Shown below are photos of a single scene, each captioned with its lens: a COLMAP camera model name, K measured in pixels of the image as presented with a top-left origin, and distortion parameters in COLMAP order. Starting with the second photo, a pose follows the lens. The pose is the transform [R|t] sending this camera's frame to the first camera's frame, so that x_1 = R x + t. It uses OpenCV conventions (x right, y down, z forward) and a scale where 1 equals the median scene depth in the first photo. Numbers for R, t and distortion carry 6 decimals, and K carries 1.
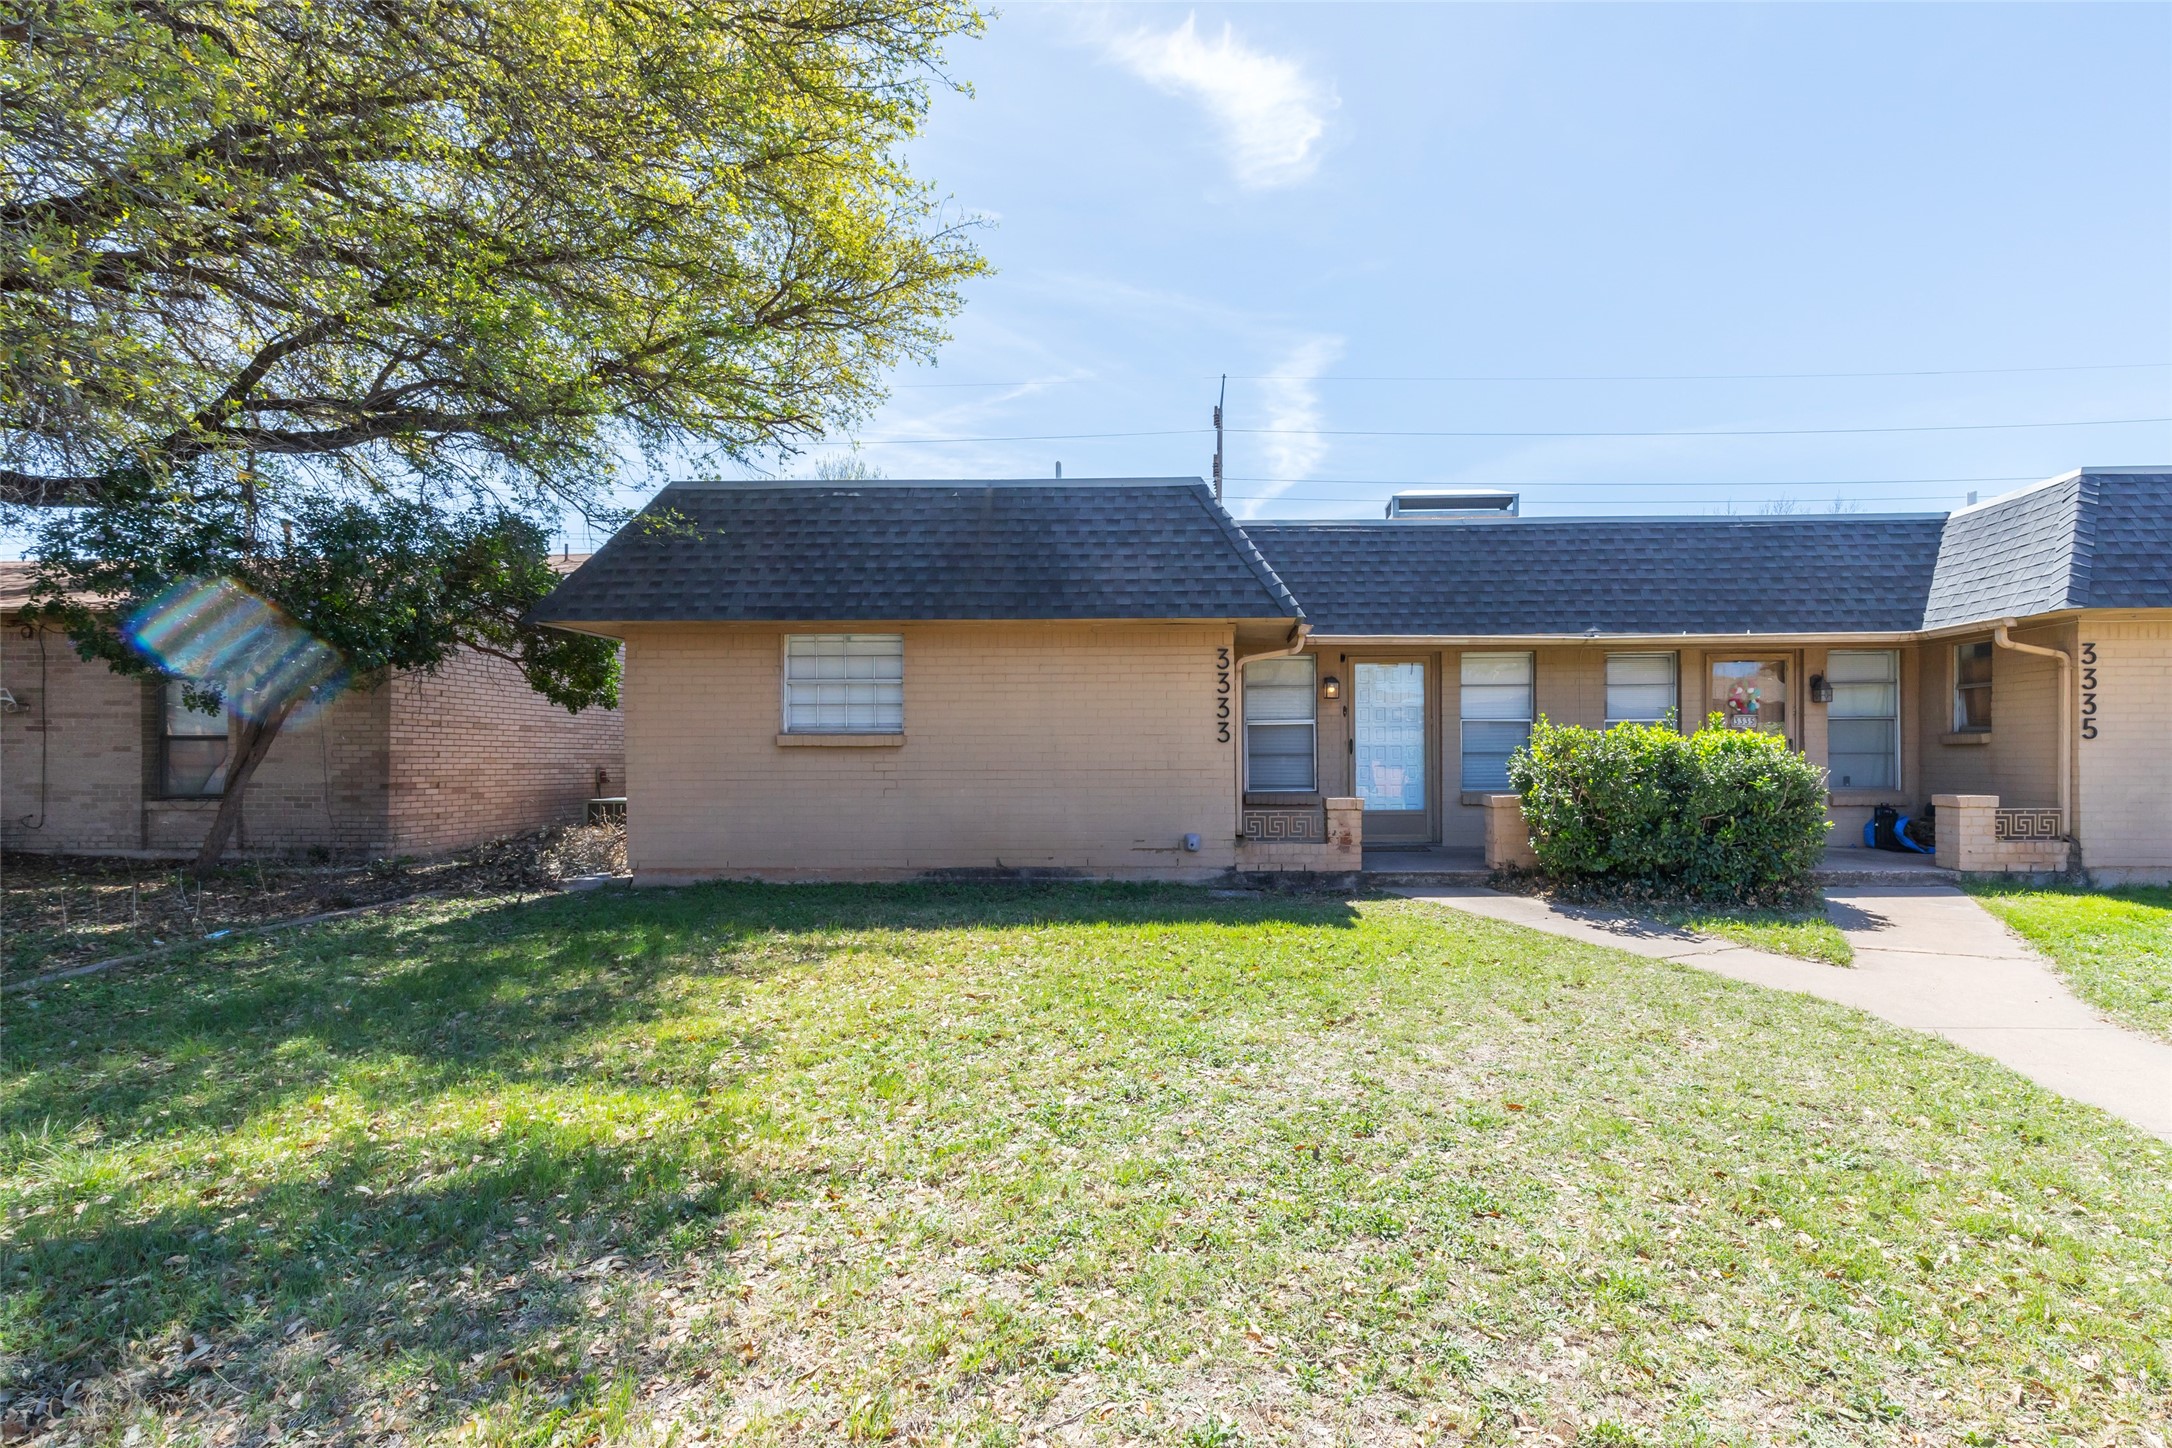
lens RADIAL K [[1027.9, 0, 1089.7], [0, 1027.9, 757.3], [0, 0, 1]] dist [0.002886, -0.000458]
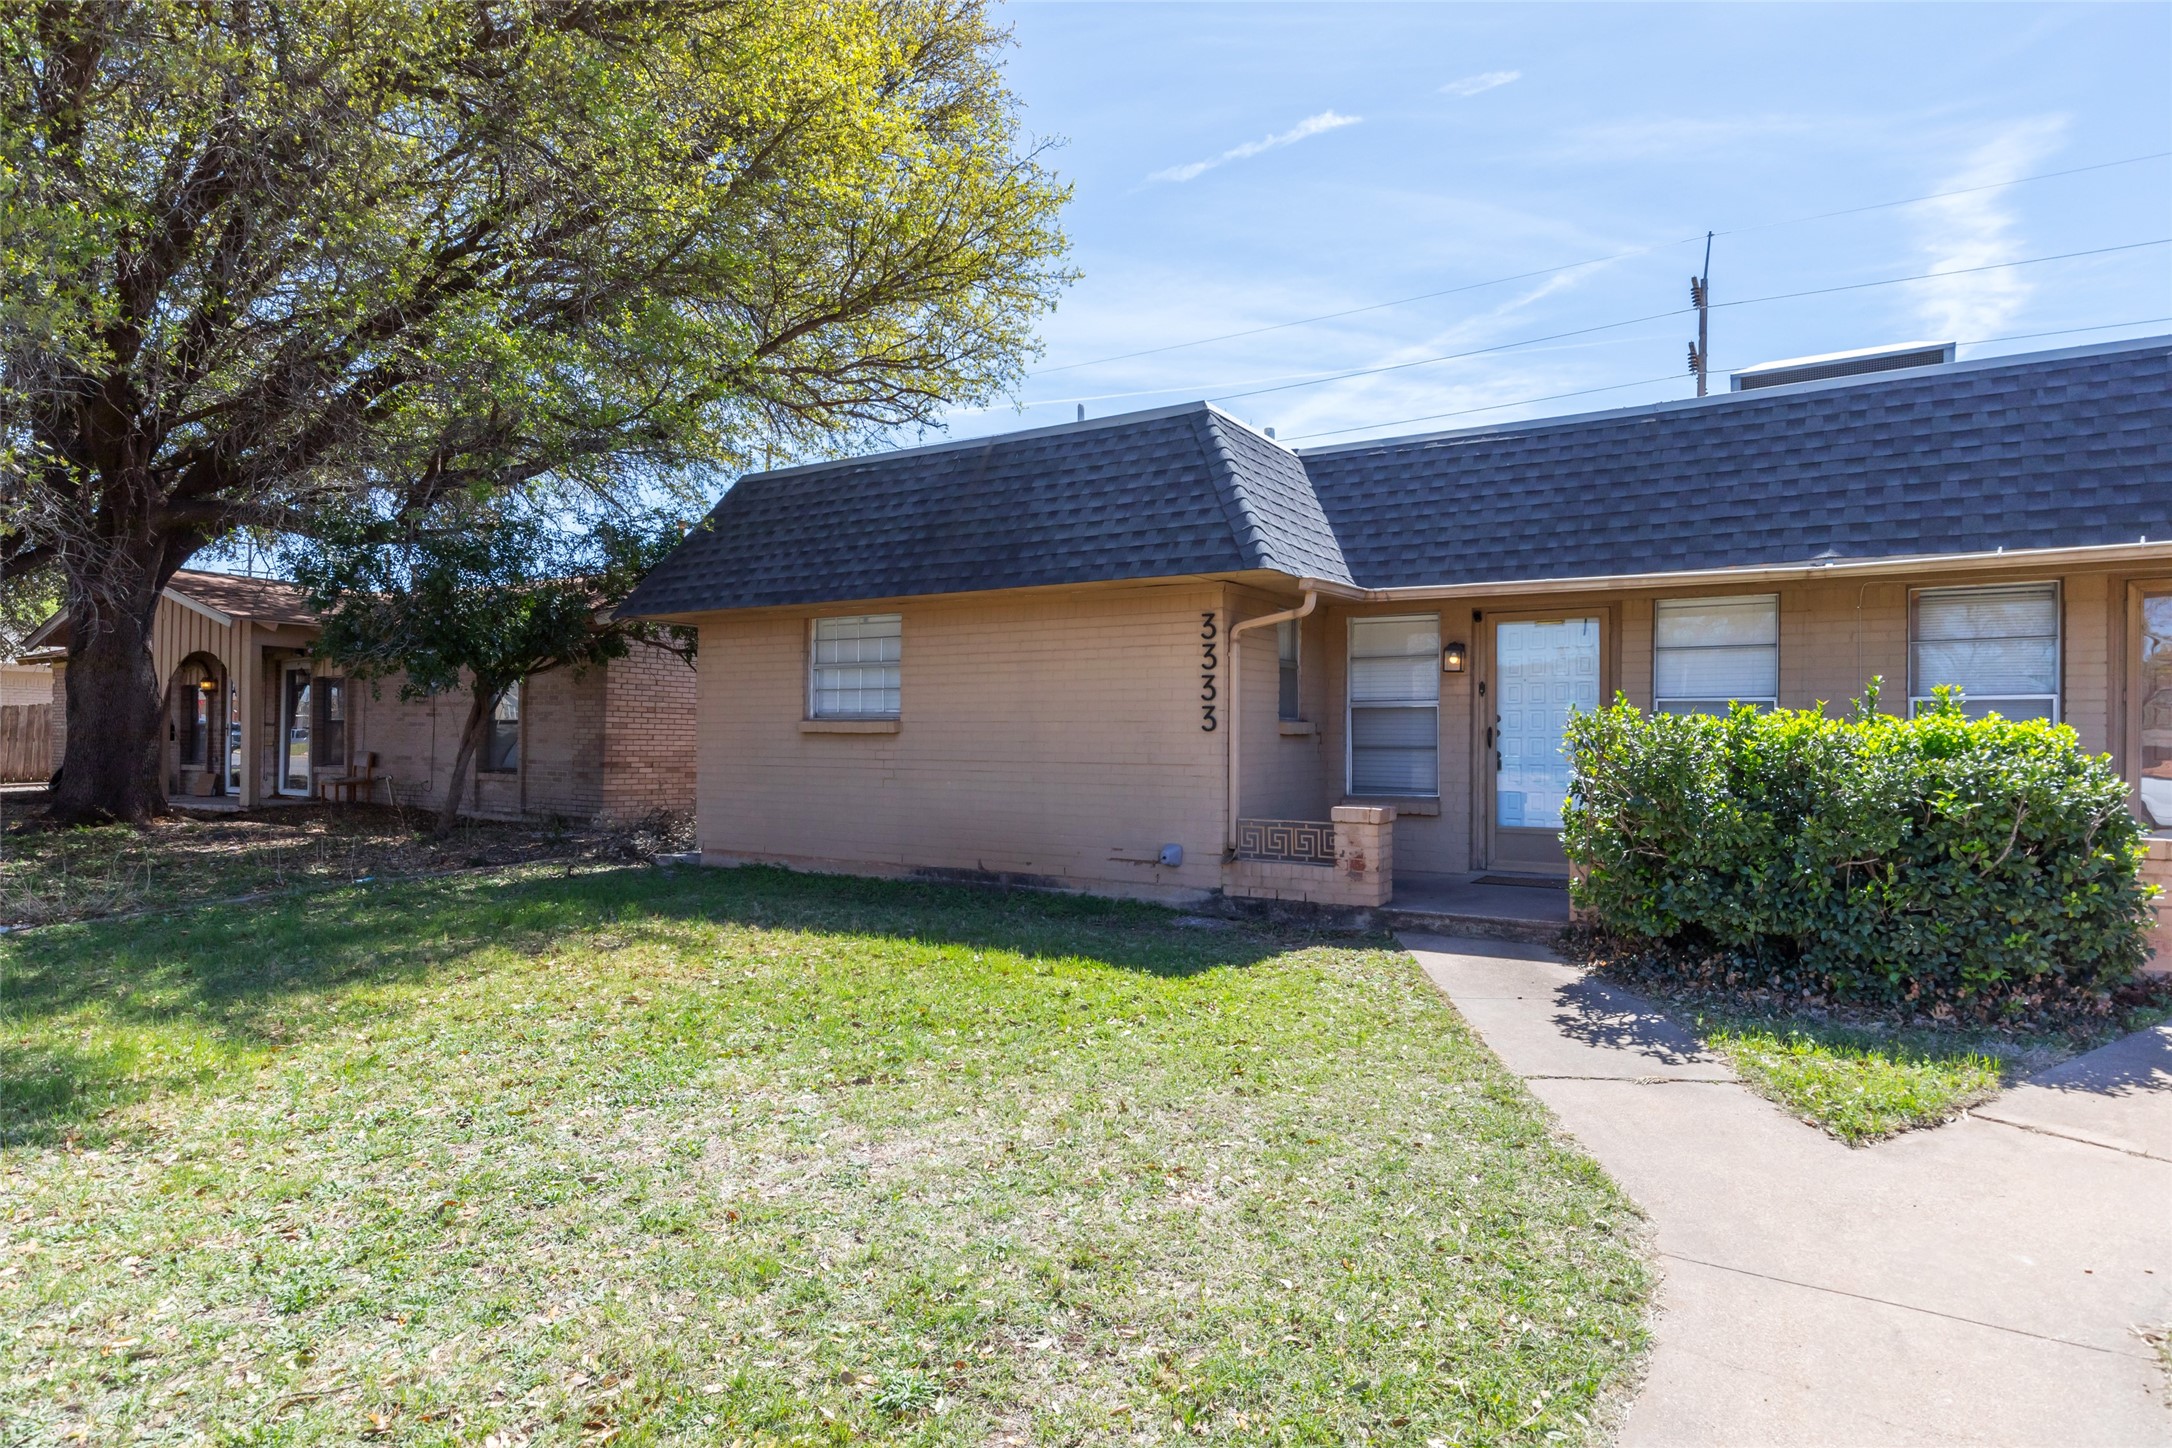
lens RADIAL K [[1178.4, 0, 1085.5], [0, 1178.4, 729.6], [0, 0, 1]] dist [0.001149, 0.000599]
pose [[0.860182, 0.005346, -0.509958, 0.506223], [-0.011330, 0.999899, -0.008630, -0.006736], [0.509861, 0.013201, 0.860156, 0.166391]]
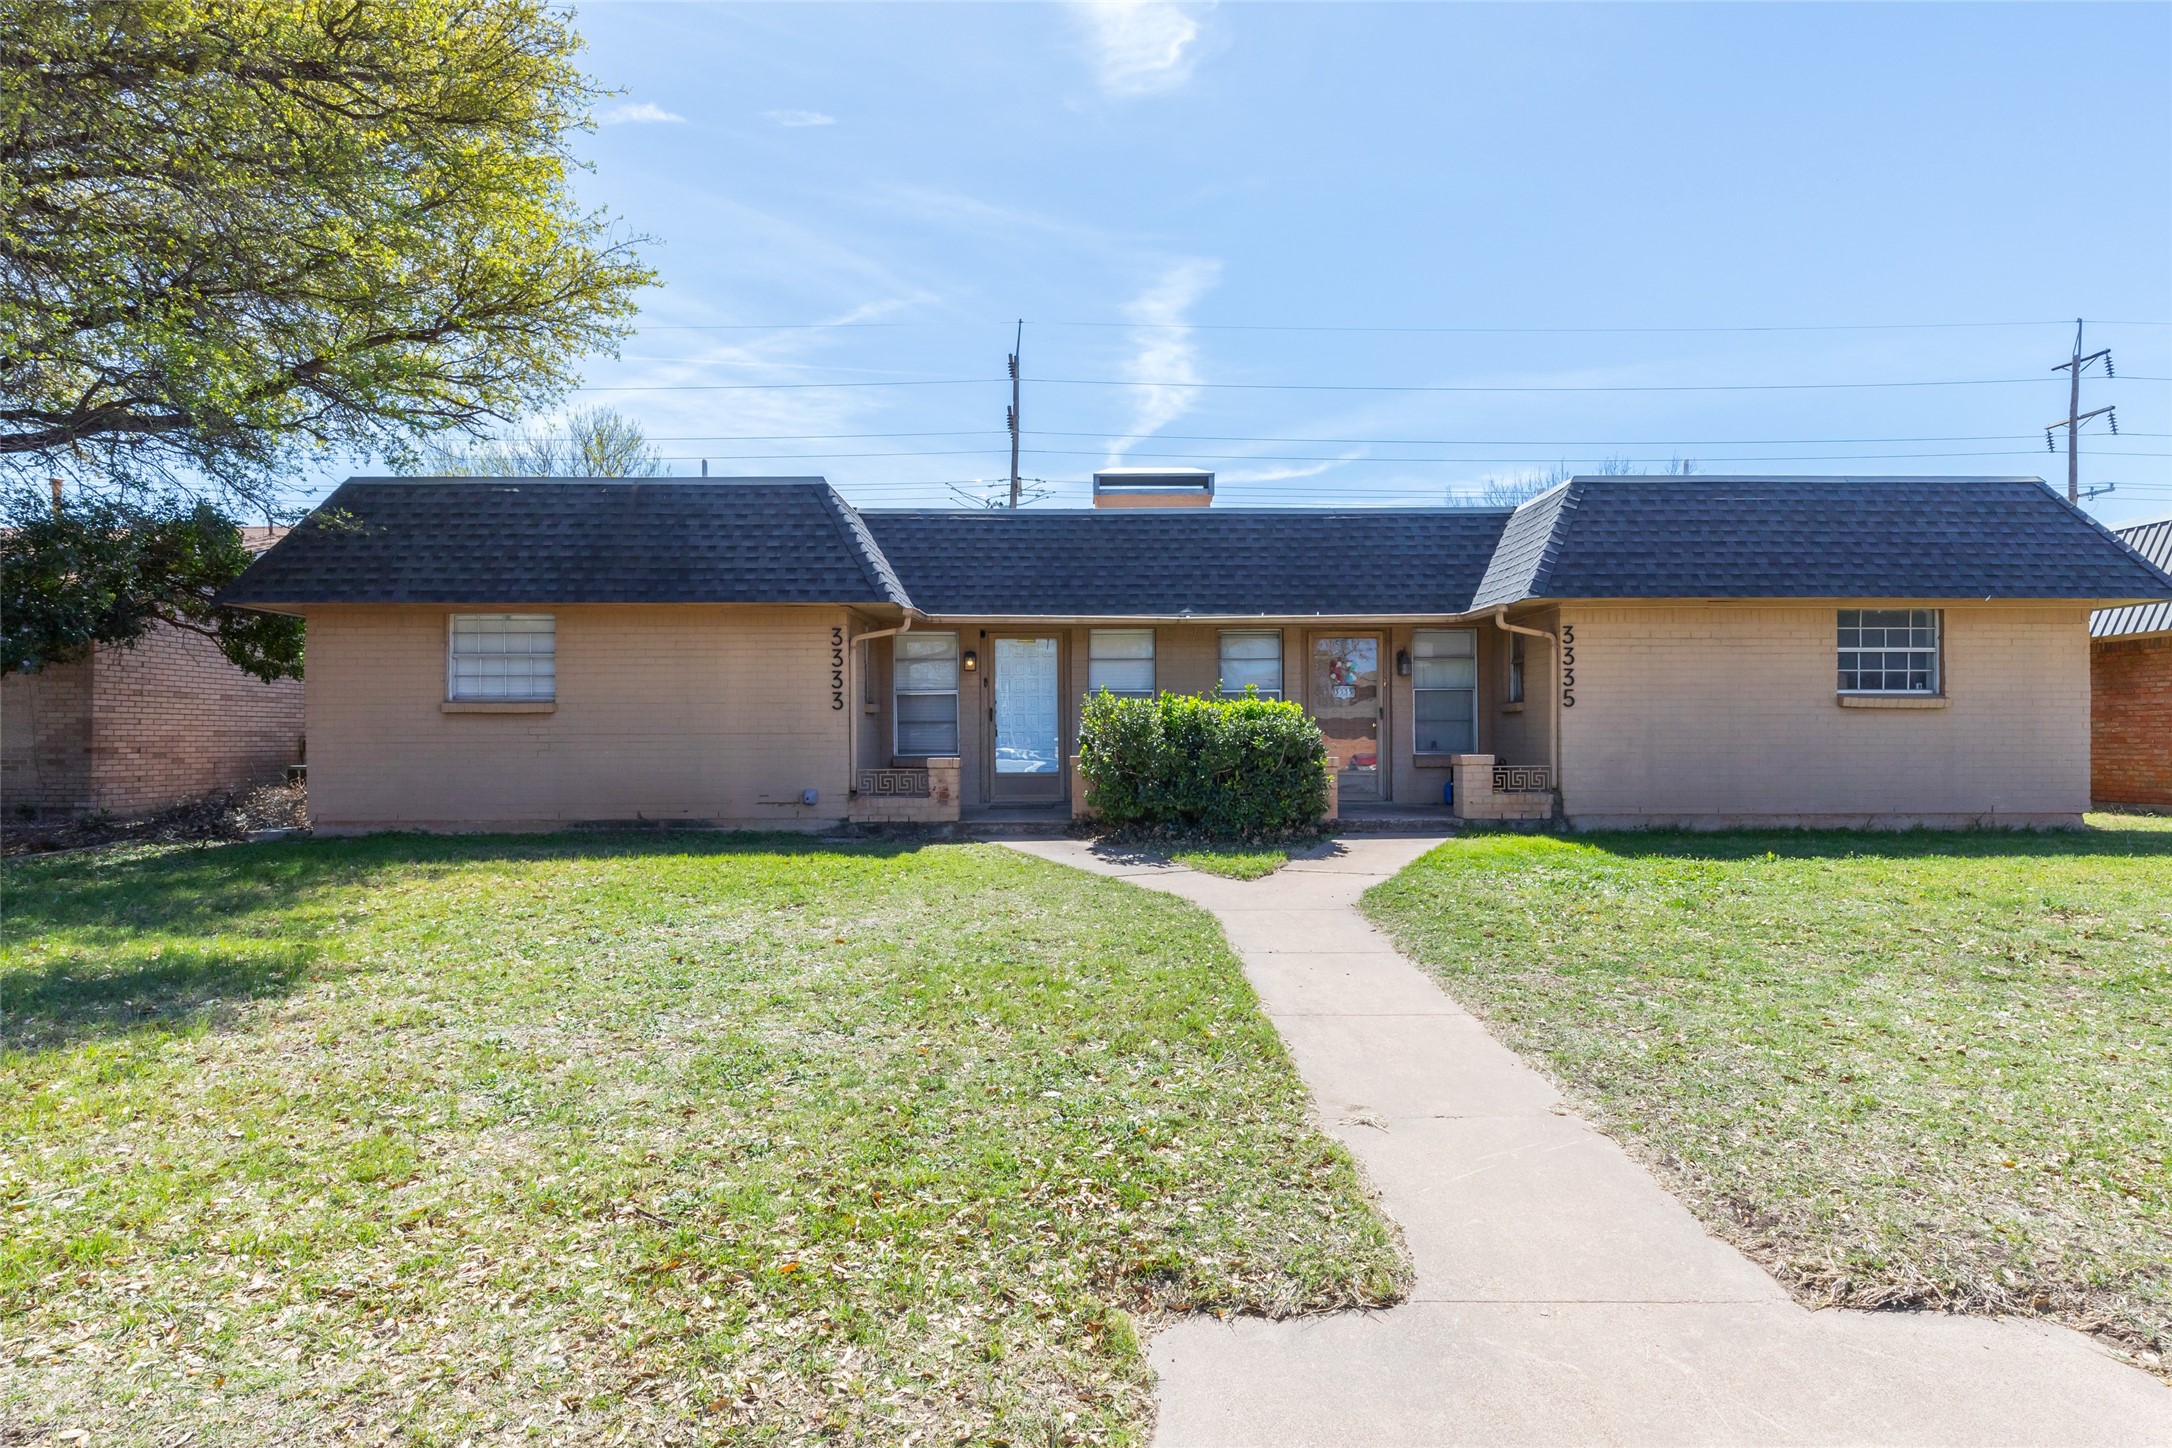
lens RADIAL K [[1261.3, 0, 1054.9], [0, 1261.3, 730.7], [0, 0, 1]] dist [-0.003697, -0.001689]
pose [[0.999095, -0.000336, 0.042527, 0.309027], [0.000601, 0.999980, -0.006220, 0.017801], [-0.042524, 0.006240, 0.999076, -0.411092]]
